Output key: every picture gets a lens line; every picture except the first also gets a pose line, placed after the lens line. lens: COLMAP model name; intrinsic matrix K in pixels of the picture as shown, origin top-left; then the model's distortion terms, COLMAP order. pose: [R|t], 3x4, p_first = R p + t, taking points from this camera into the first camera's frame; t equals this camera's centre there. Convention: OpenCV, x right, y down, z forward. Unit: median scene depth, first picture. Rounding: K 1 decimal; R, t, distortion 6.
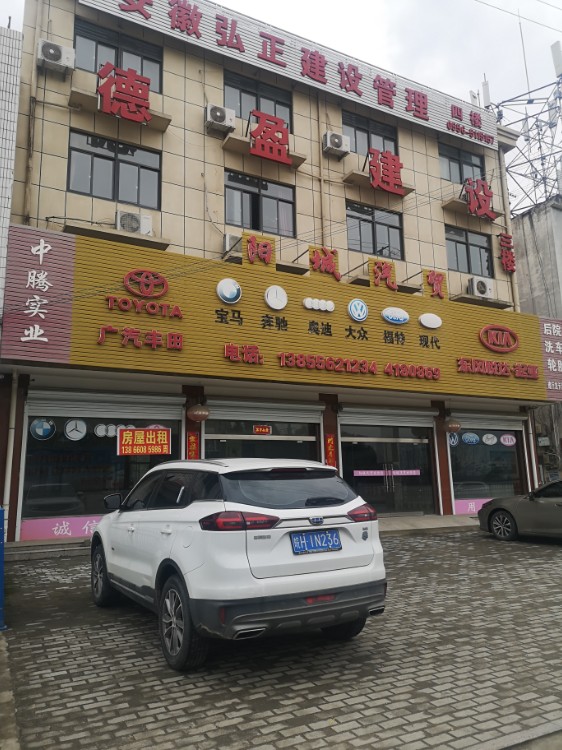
lens RADIAL K [[587.3, 0, 279.9], [0, 587.3, 379.1], [0, 0, 1]] dist [0.042144, -0.009760]
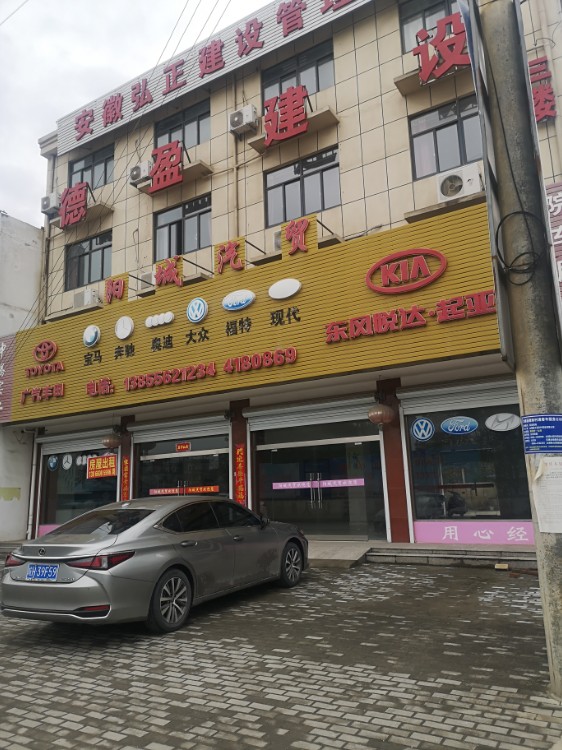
lens RADIAL K [[587.3, 0, 279.7], [0, 587.3, 370.3], [0, 0, 1]] dist [0.042144, -0.009760]
pose [[0.493412, -0.174401, -0.852132, 0.941389], [0.179657, 0.979001, -0.096338, 0.083491], [0.851039, -0.105557, 0.514383, 0.618484]]
